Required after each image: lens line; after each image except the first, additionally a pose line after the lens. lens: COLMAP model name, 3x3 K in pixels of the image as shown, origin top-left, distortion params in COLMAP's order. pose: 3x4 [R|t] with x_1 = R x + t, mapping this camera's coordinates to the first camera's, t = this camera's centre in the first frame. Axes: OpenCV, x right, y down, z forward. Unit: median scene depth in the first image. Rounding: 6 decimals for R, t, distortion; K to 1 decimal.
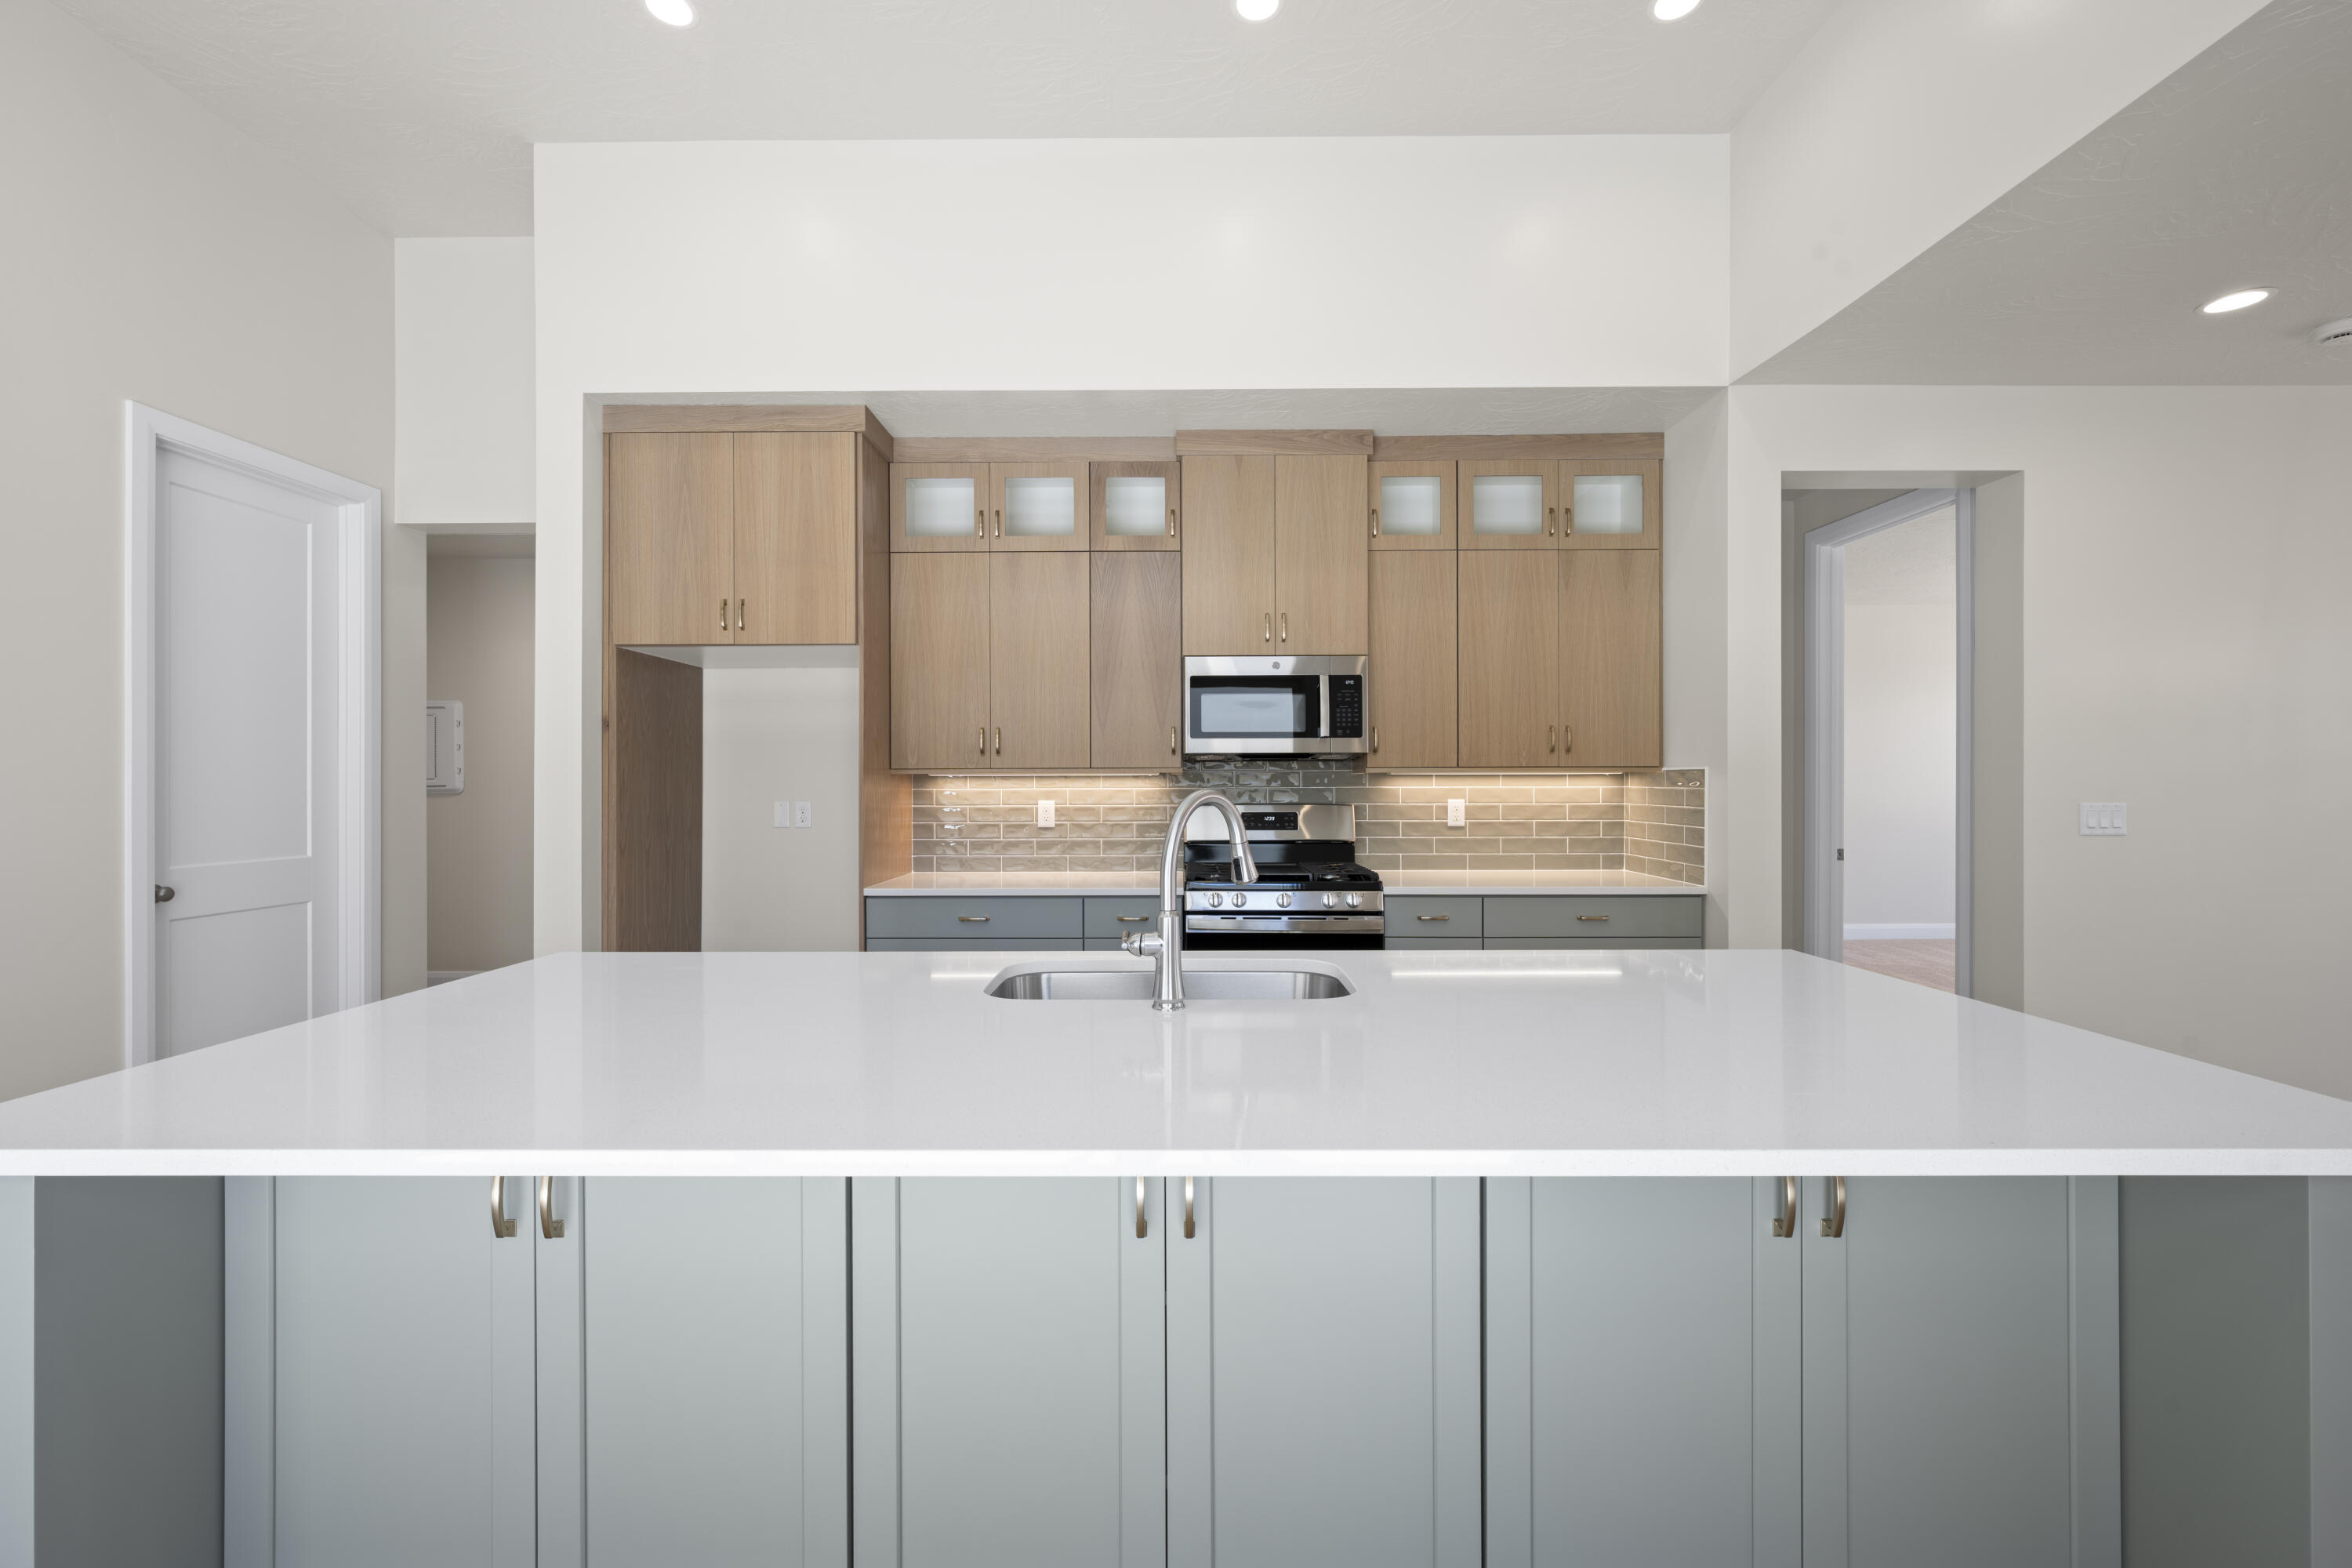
lens RADIAL K [[930.1, 0, 1181.4], [0, 930.1, 781.4], [0, 0, 1]] dist [-0.001565, 0.000191]
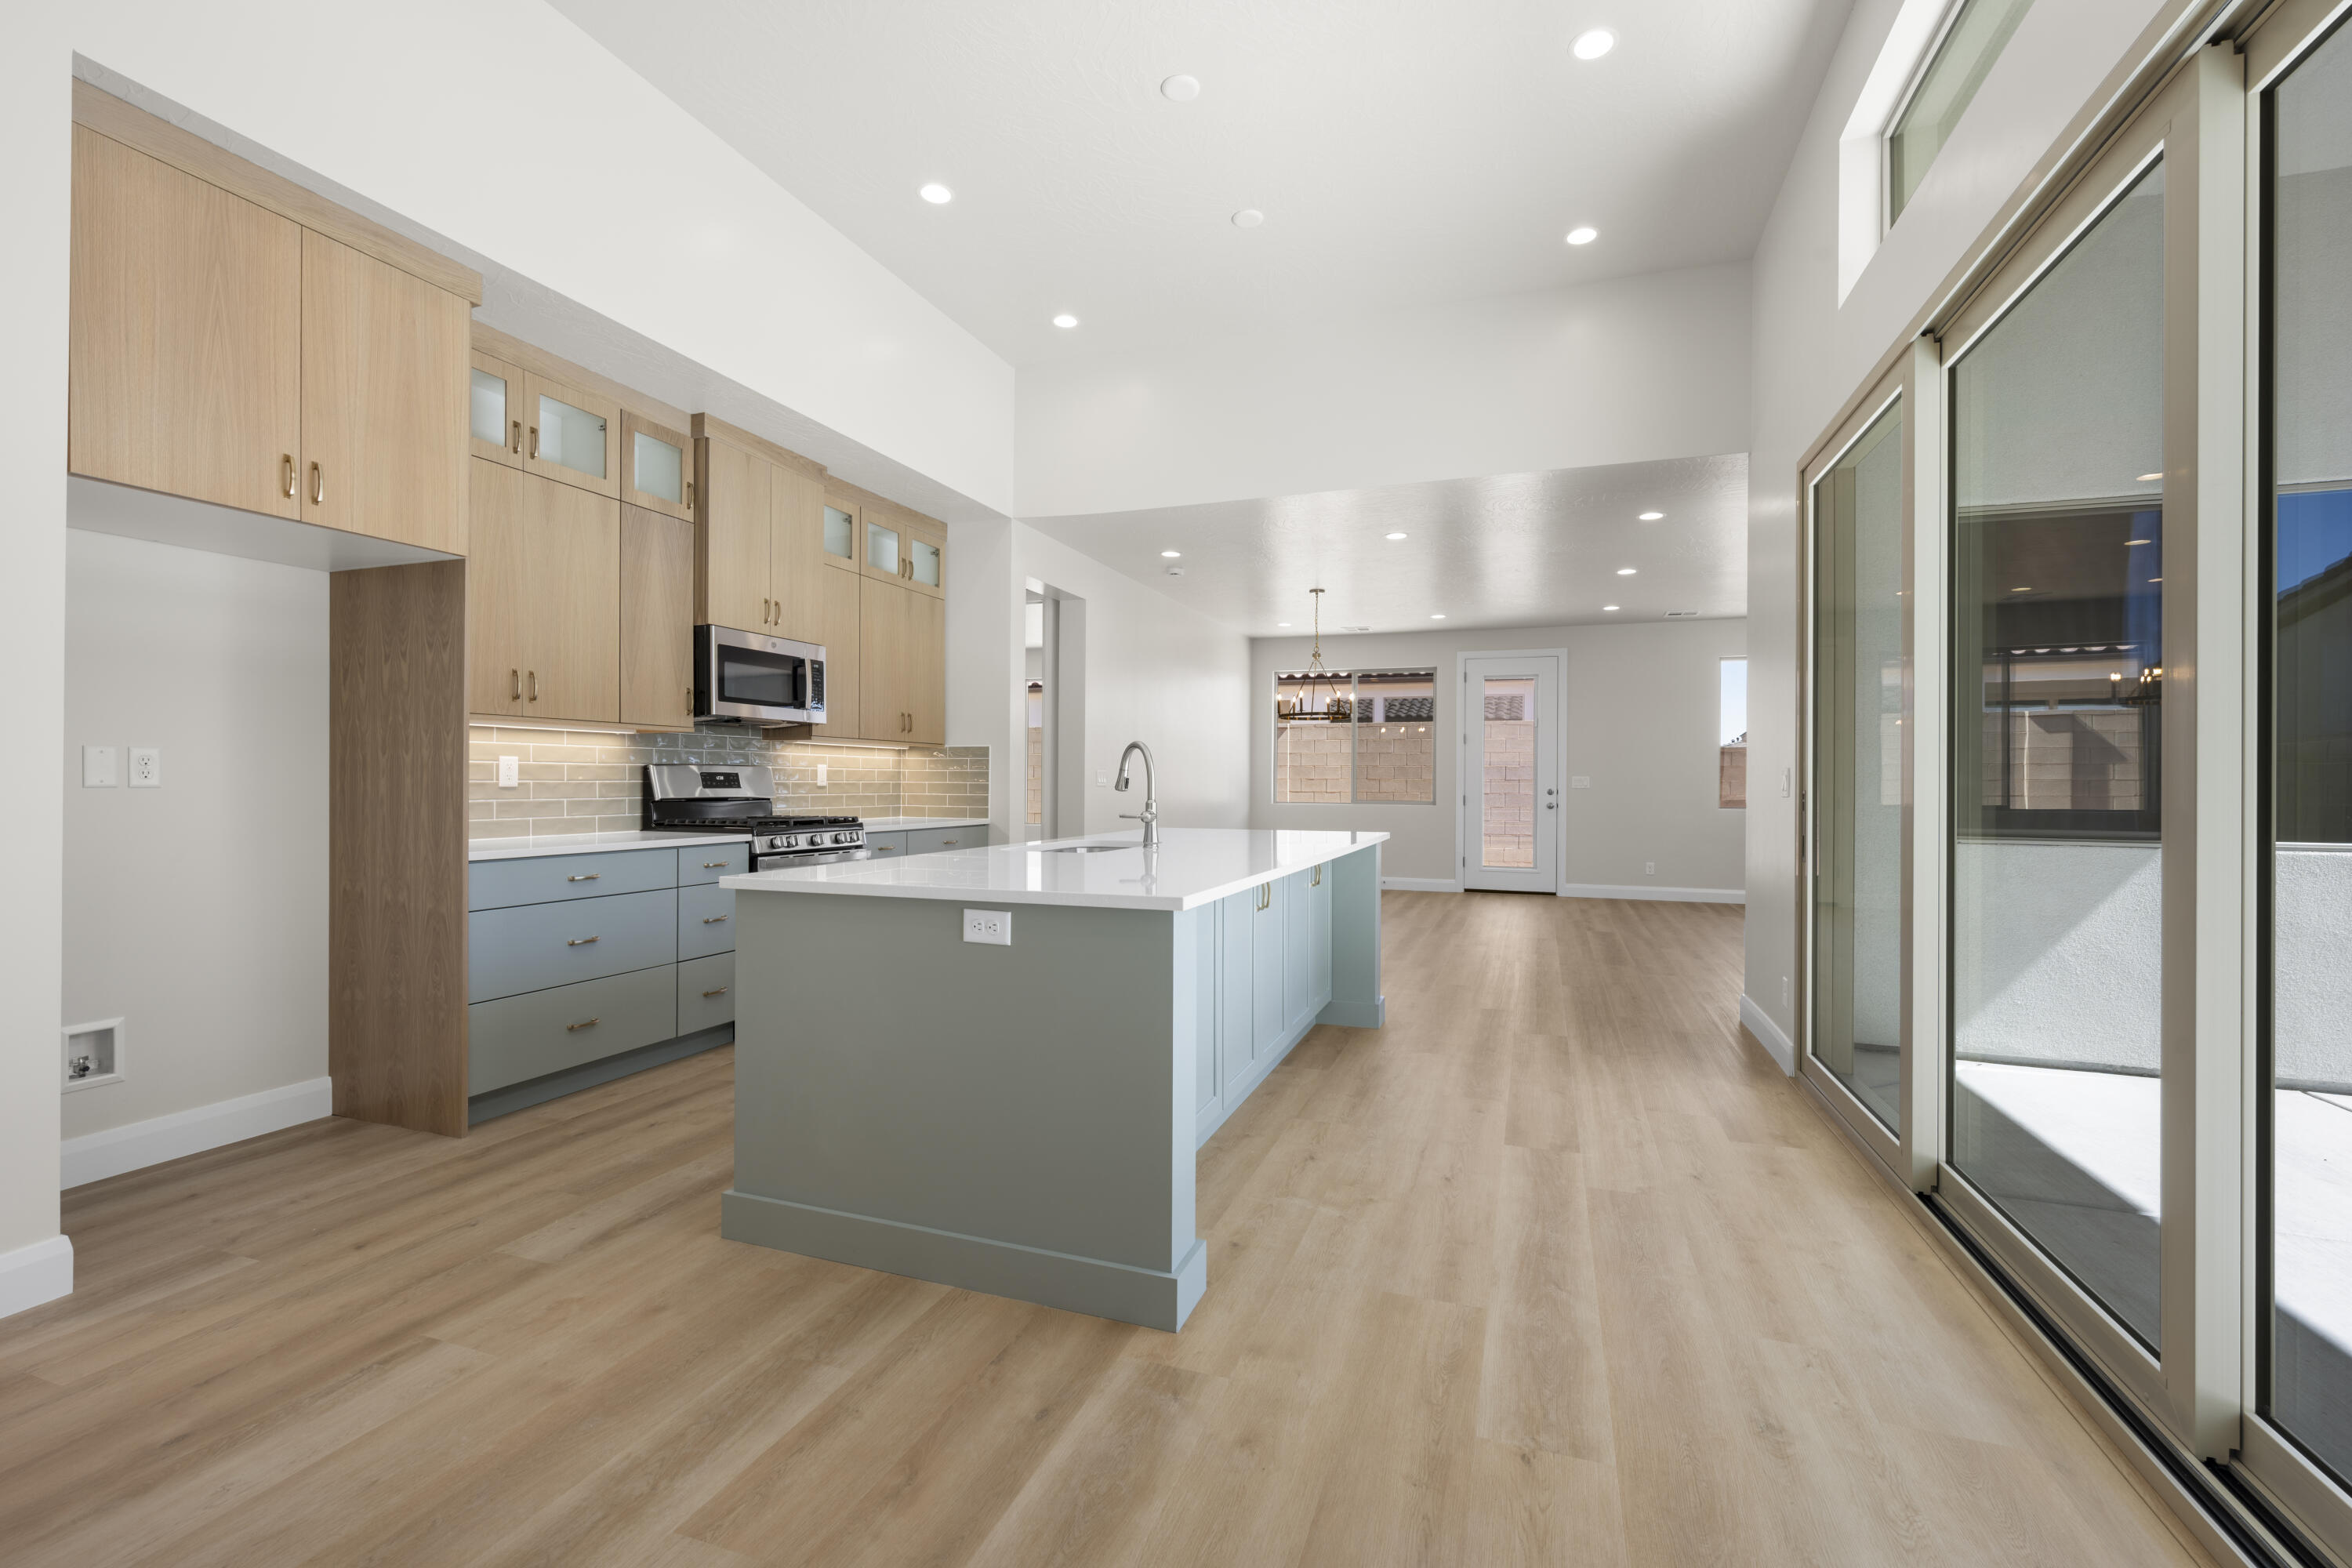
lens RADIAL K [[999.8, 0, 1176.0], [0, 999.8, 784.0], [0, 0, 1]] dist [-0.002200, -0.000293]
pose [[0.335945, 0.002290, 0.941879, -0.888647], [-0.007699, 0.999970, 0.000315, 0.044512], [-0.941850, -0.007357, 0.335953, 0.096436]]
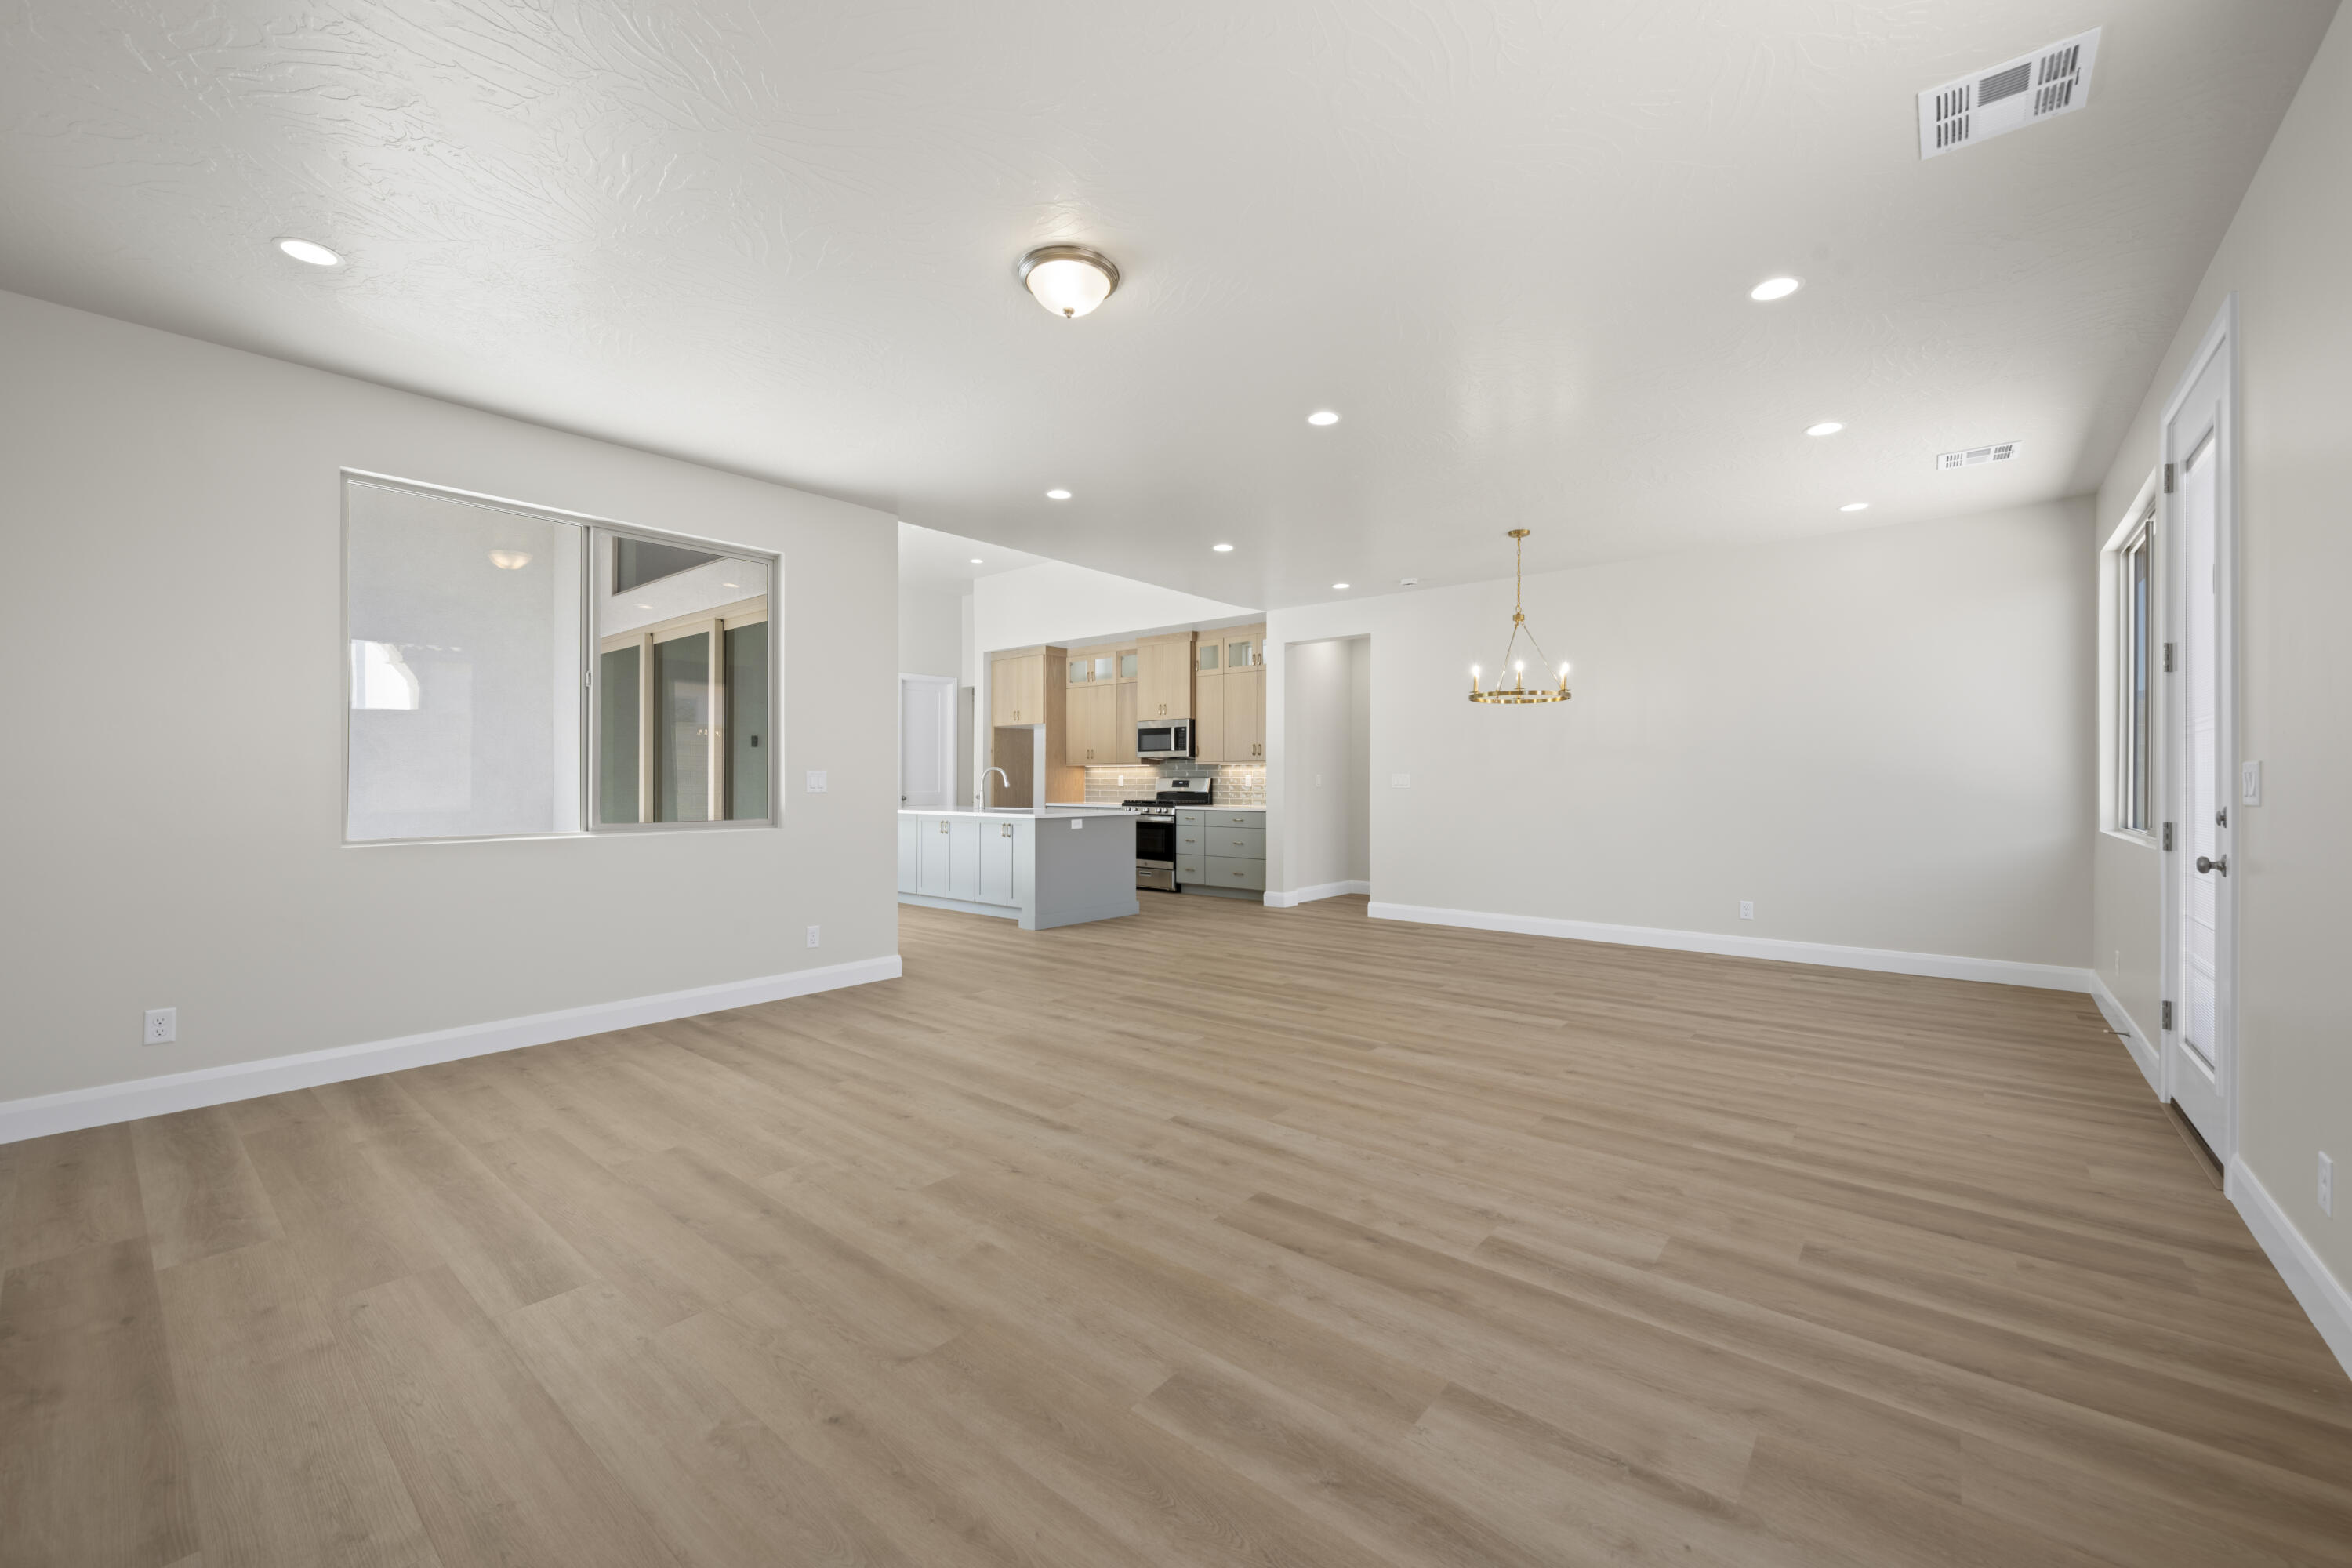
lens RADIAL K [[930.1, 0, 1181.4], [0, 930.1, 781.4], [0, 0, 1]] dist [-0.001565, 0.000191]
pose [[0.771937, 0.003610, -0.635688, 1.785694], [-0.001845, 0.999992, 0.003438, 0.029360], [0.635696, -0.001481, 0.771938, -0.989204]]
